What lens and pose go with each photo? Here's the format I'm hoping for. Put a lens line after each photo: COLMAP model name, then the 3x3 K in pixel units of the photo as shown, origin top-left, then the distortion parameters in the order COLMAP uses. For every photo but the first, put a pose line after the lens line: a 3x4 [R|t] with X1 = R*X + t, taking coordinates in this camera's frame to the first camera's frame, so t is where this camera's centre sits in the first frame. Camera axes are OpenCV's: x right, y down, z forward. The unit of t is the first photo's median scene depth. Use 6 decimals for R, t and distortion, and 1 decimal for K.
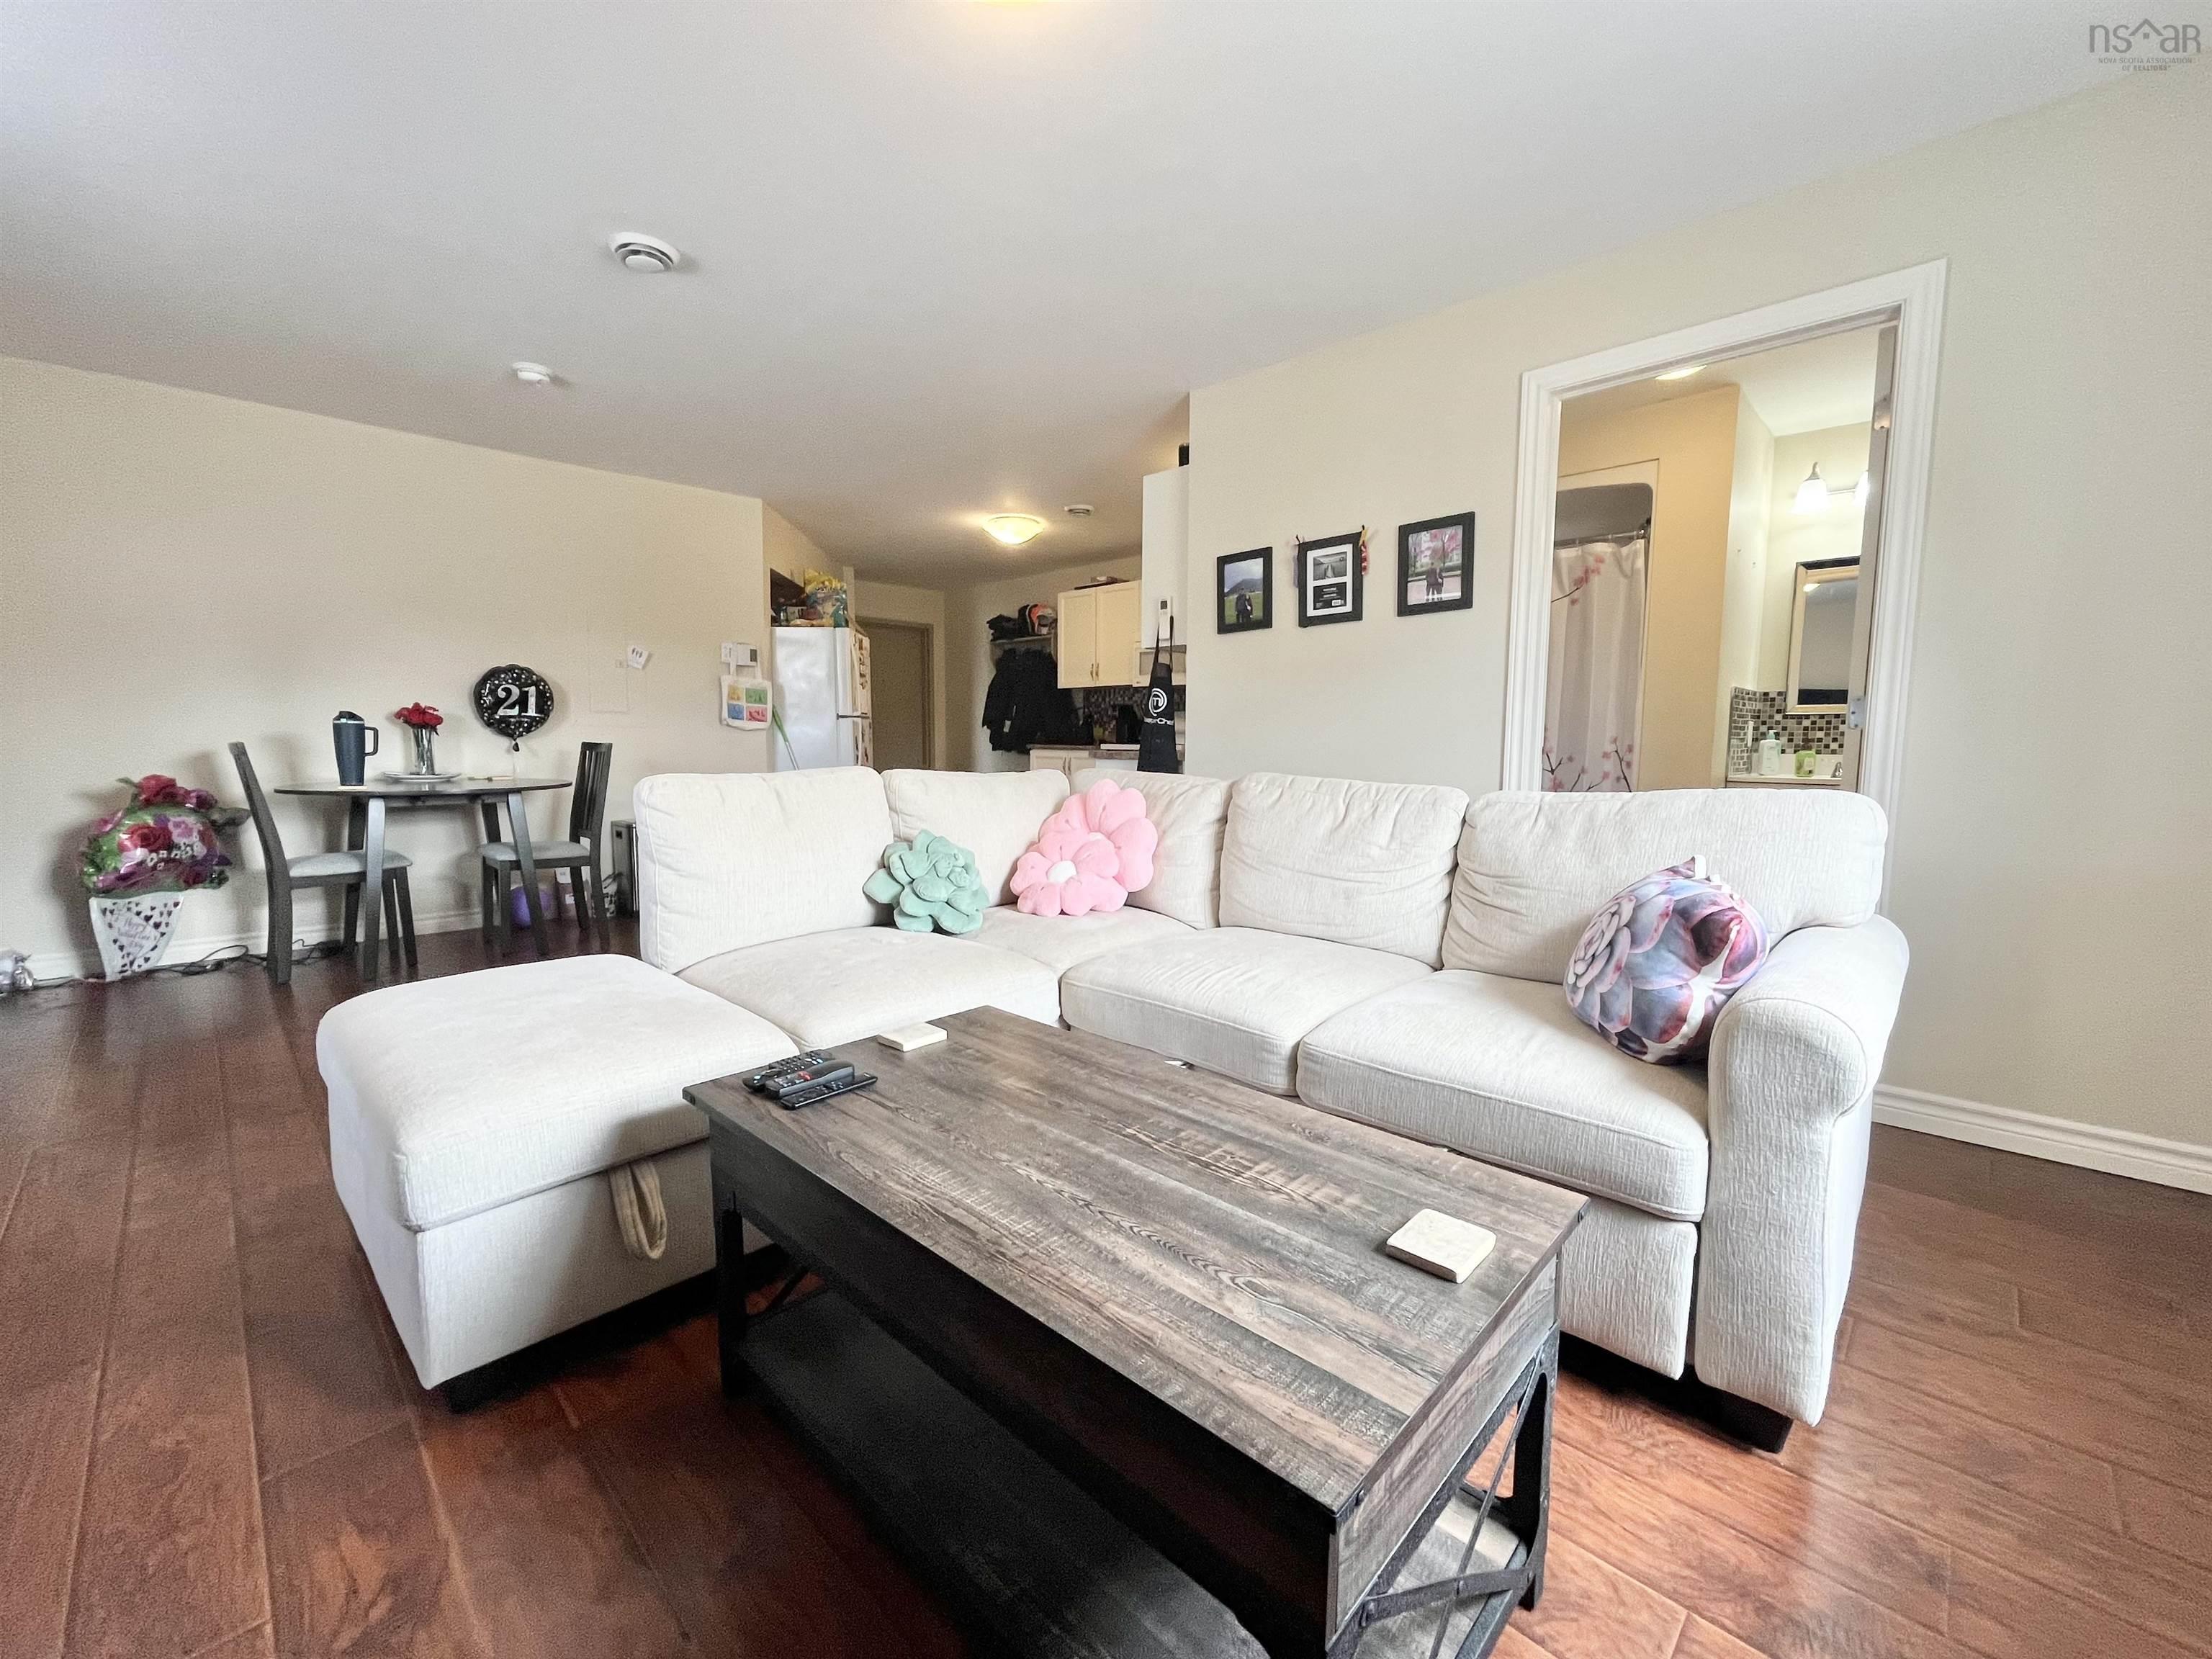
lens RADIAL K [[917.9, 0, 1106.0], [0, 917.9, 829.5], [0, 0, 1]] dist [-0.003552, -0.000110]
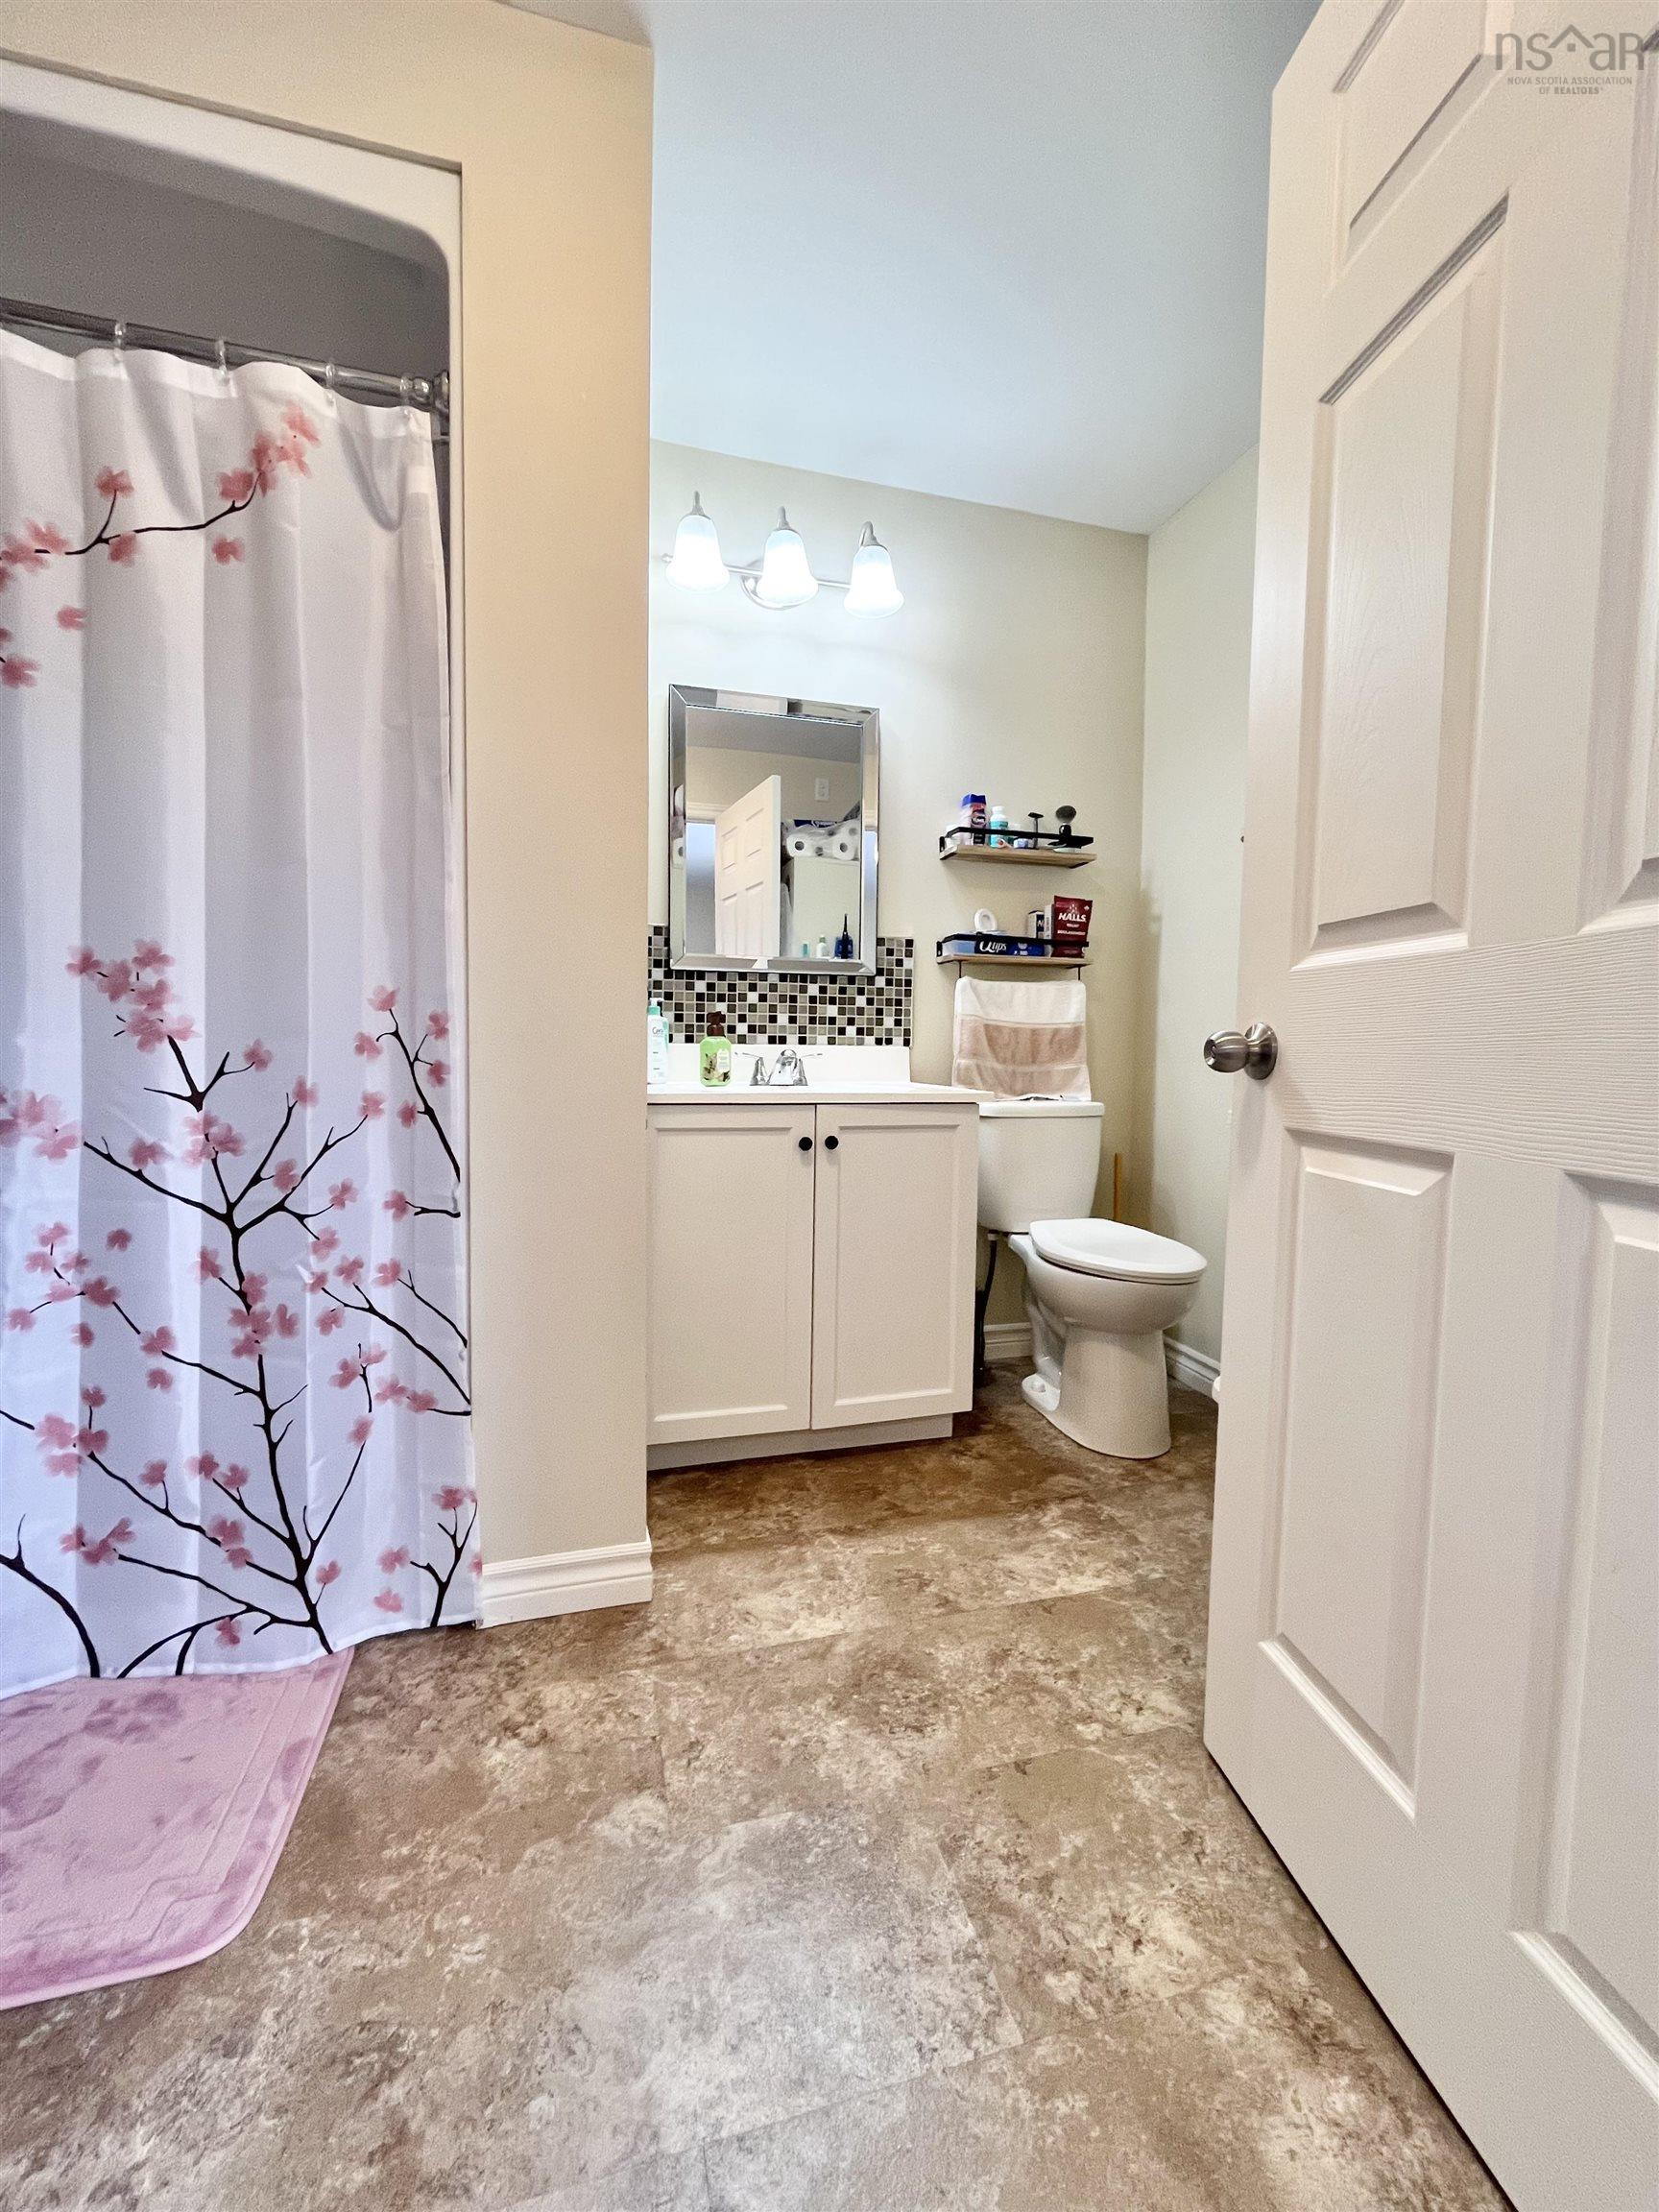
lens RADIAL K [[917.9, 0, 829.5], [0, 917.9, 1106.0], [0, 0, 1]] dist [-0.003552, -0.000110]
pose [[0.507947, -0.056698, 0.859520, 0.341212], [0.071720, 0.997150, 0.023392, -0.054365], [-0.858397, 0.049763, 0.510566, 0.683255]]
